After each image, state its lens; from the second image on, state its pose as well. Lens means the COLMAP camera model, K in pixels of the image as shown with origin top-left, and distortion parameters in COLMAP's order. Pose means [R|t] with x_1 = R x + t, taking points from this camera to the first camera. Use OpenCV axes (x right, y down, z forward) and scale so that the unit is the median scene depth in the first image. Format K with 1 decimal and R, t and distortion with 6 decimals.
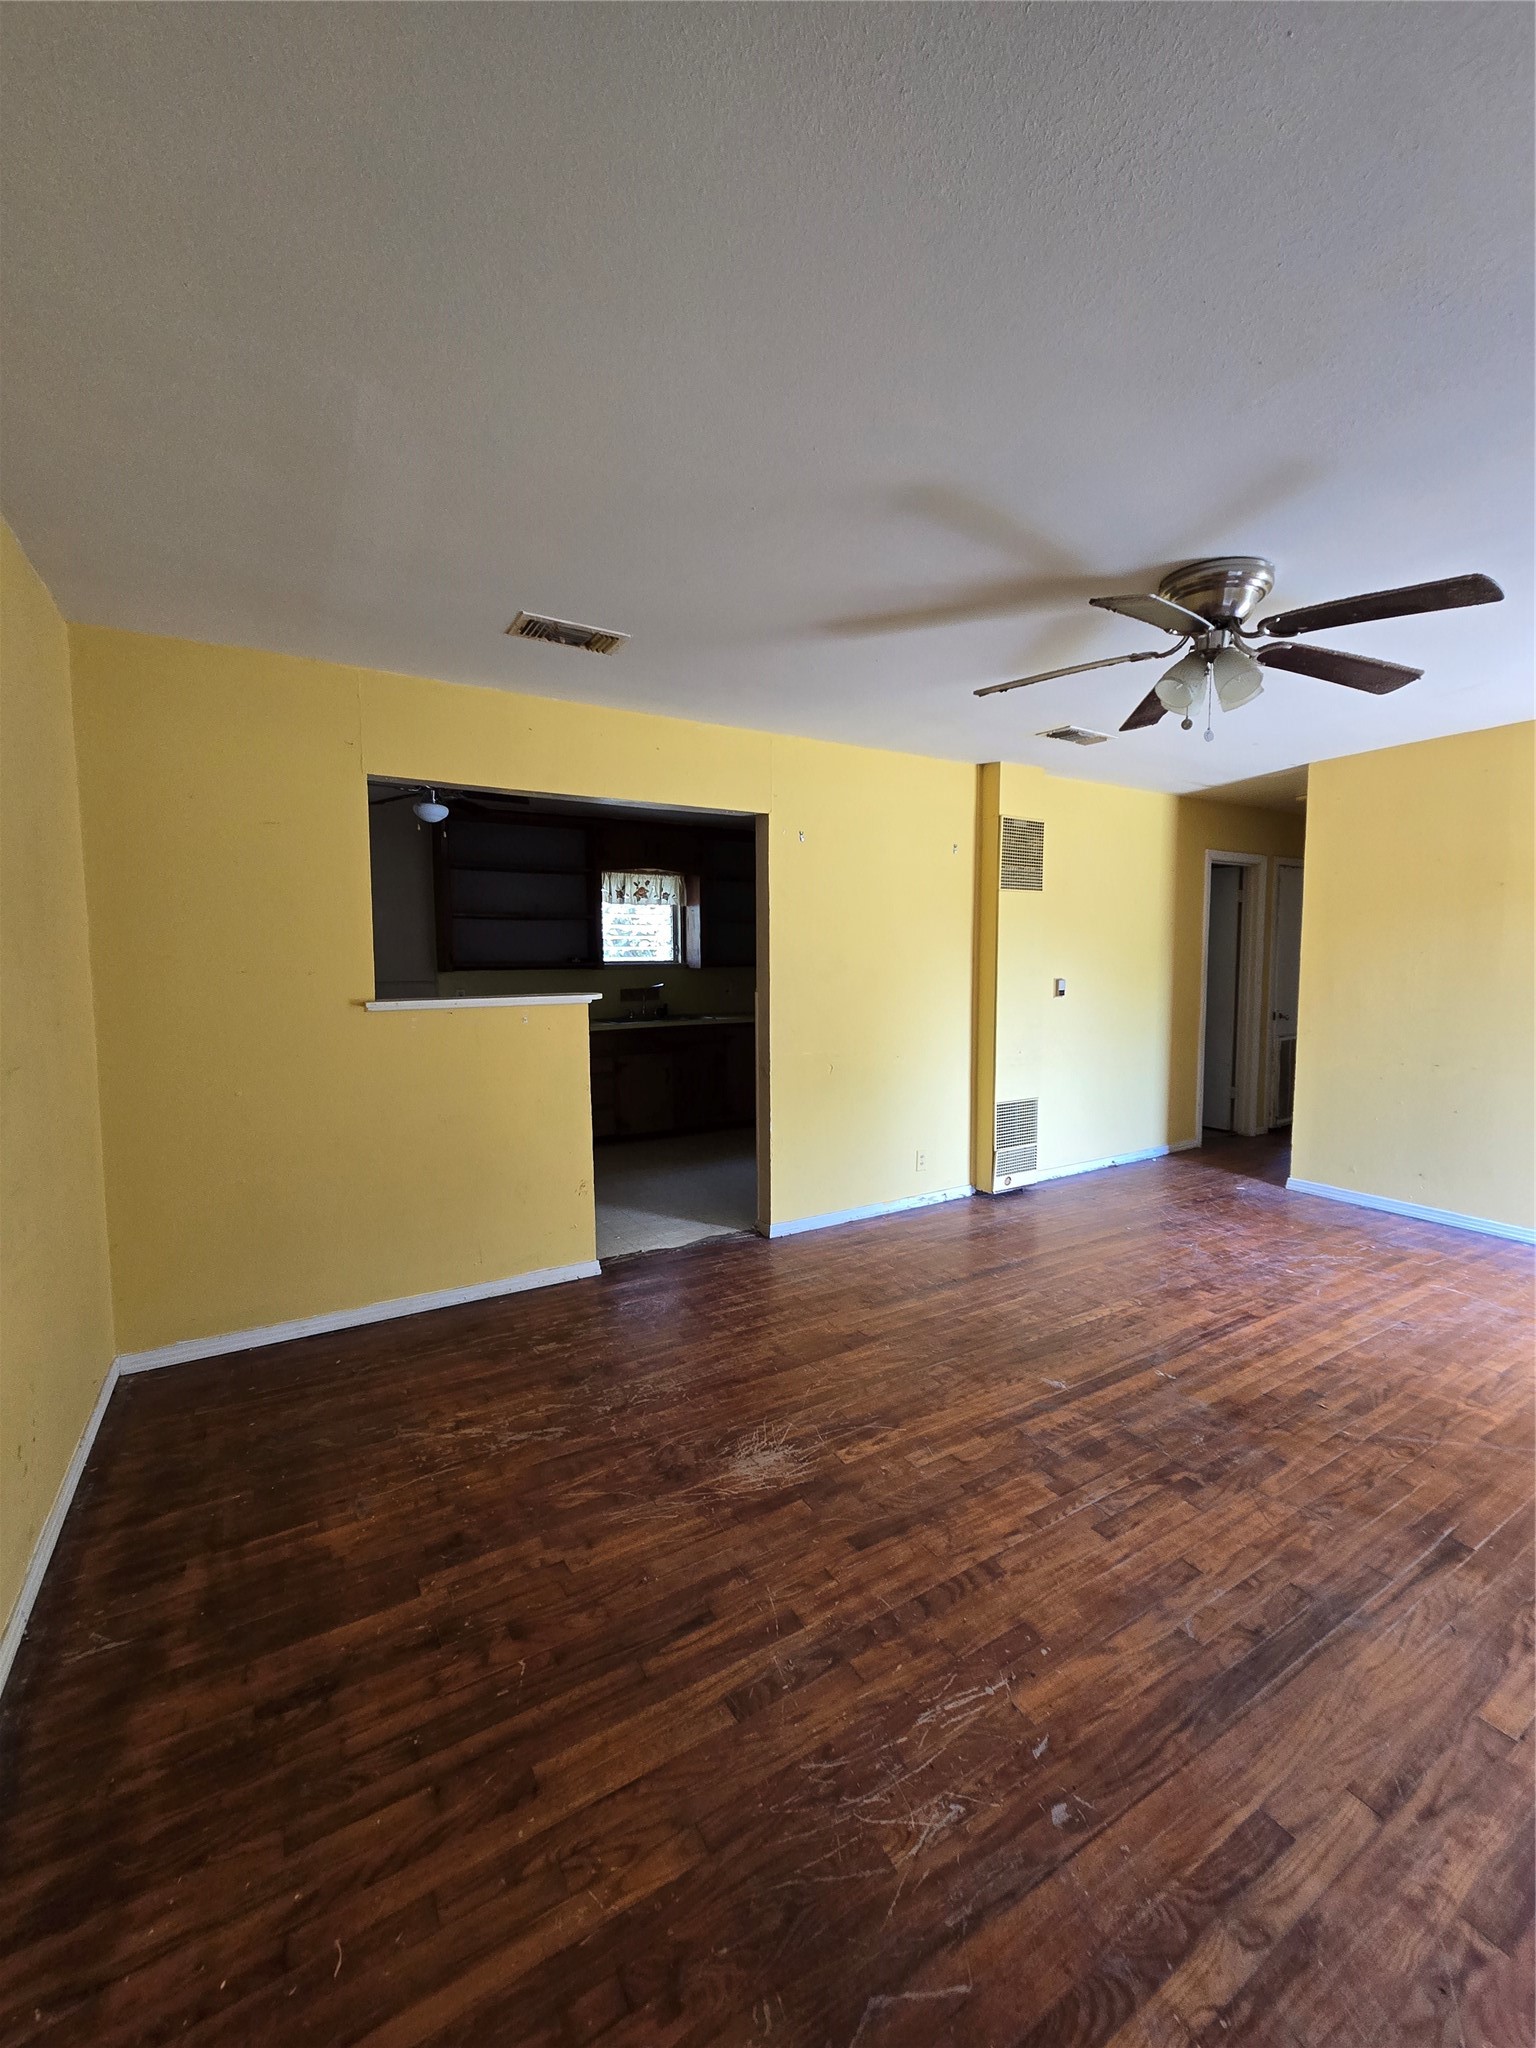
lens RADIAL K [[839.3, 0, 779.7], [0, 839.3, 1025.3], [0, 0, 1]] dist [-0.000877, -0.000321]
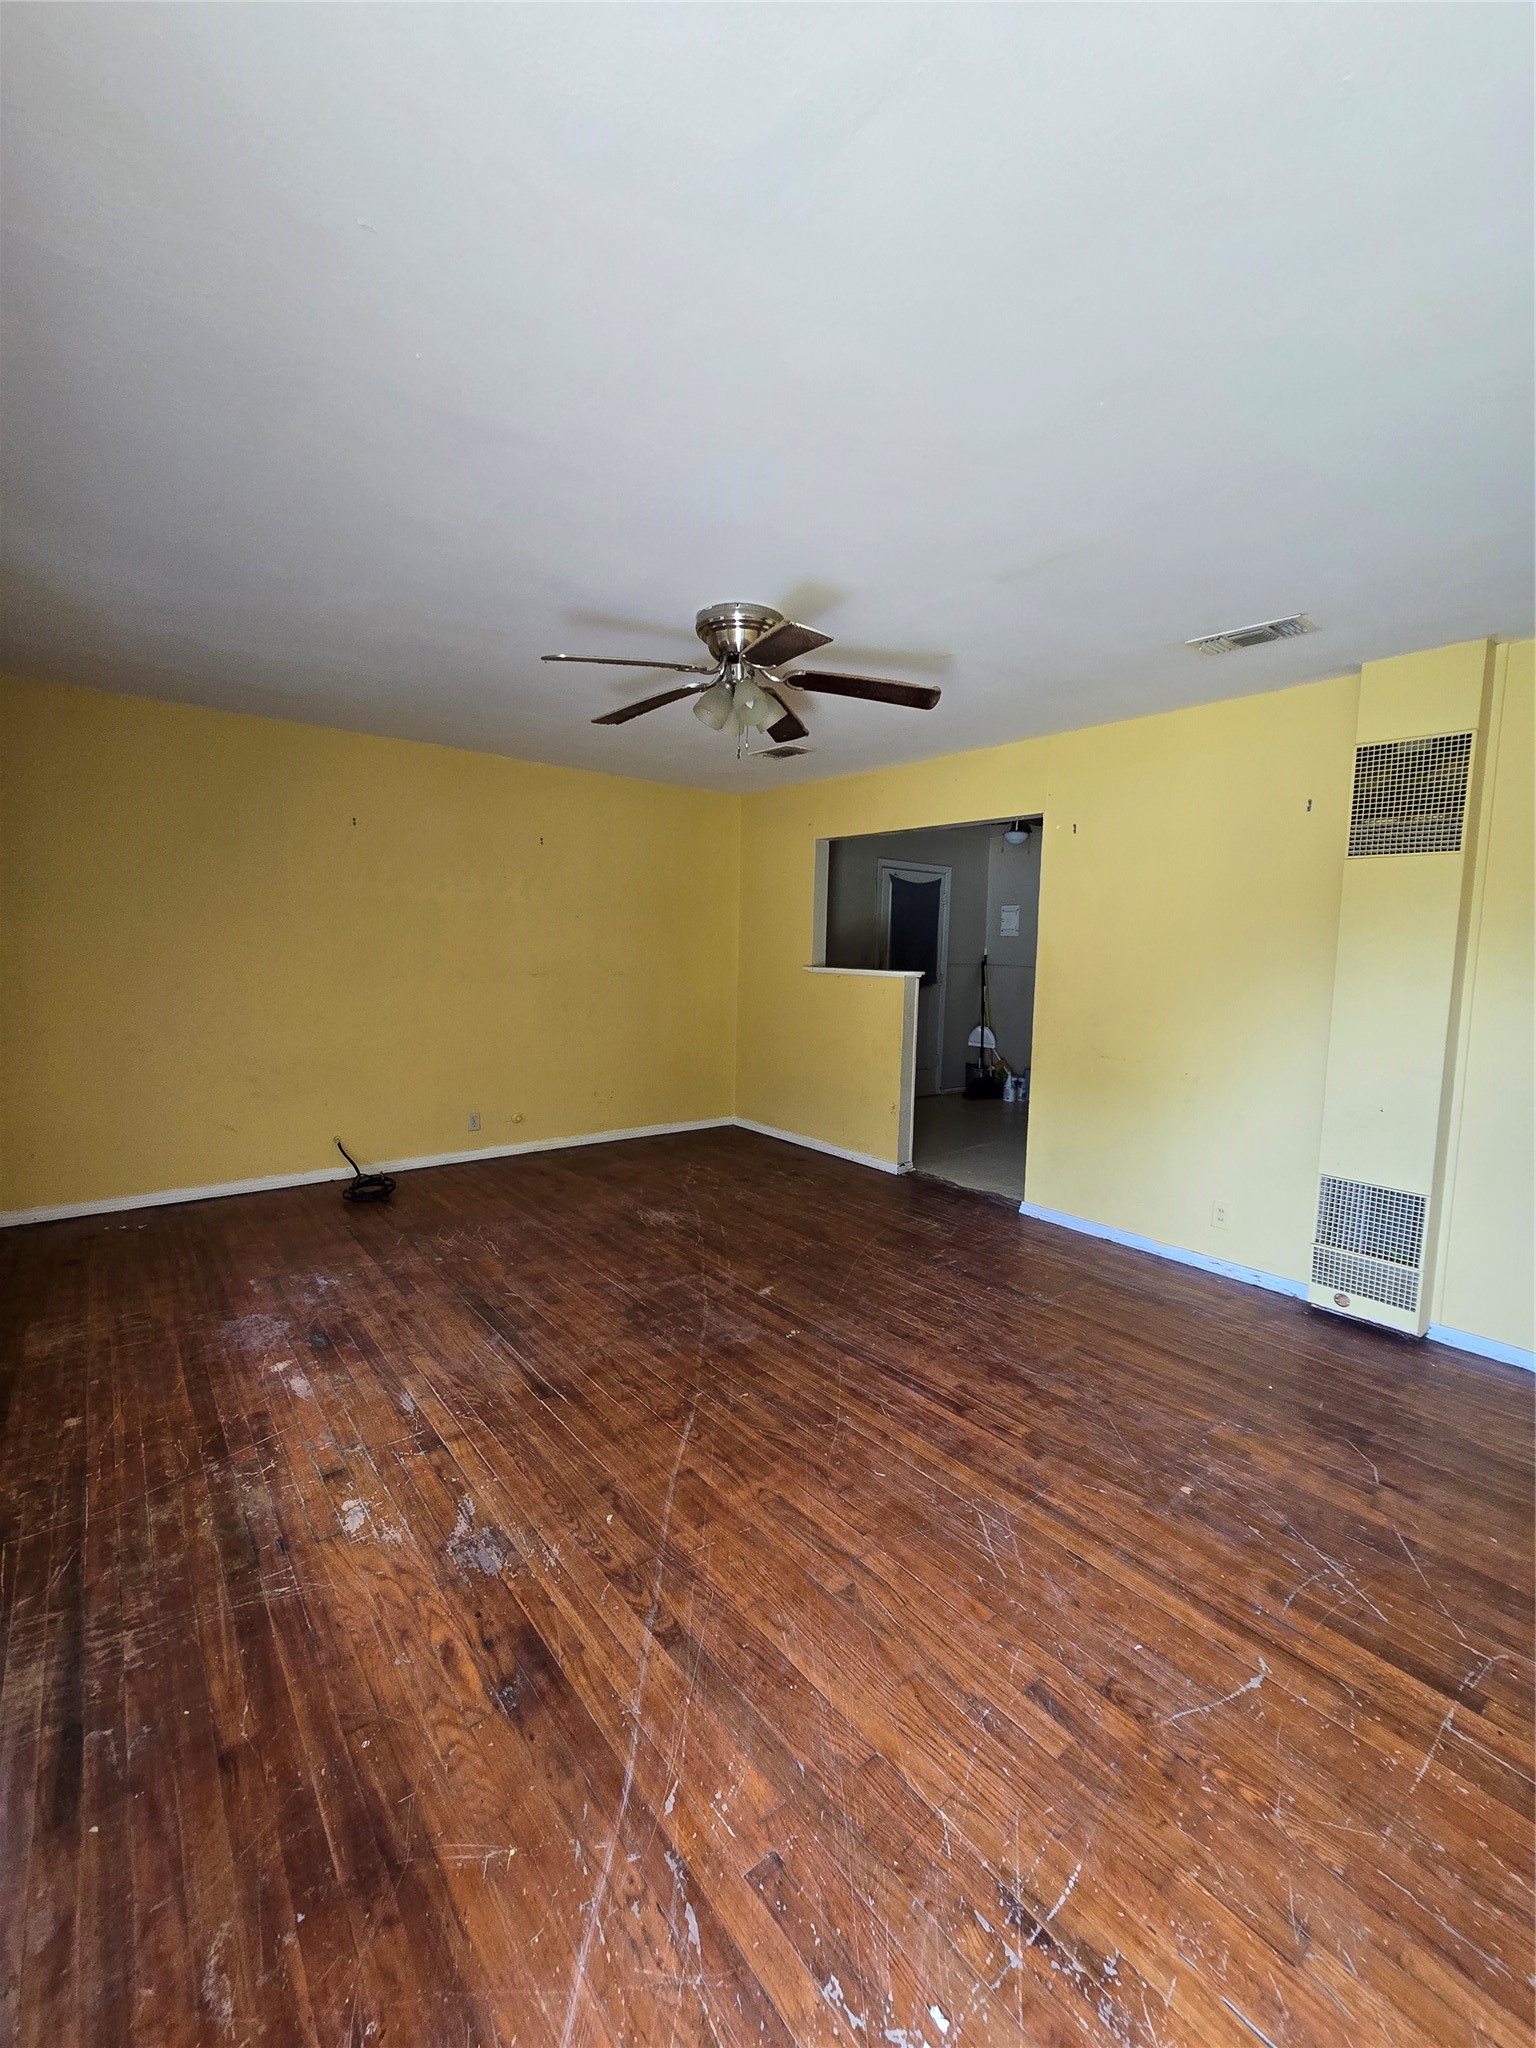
lens RADIAL K [[839.3, 0, 779.7], [0, 839.3, 1025.3], [0, 0, 1]] dist [-0.000877, -0.000321]
pose [[0.127023, 0.104068, -0.986425, 1.260720], [-0.107070, 0.990109, 0.090669, -0.059736], [0.986104, 0.094100, 0.136909, 0.684229]]
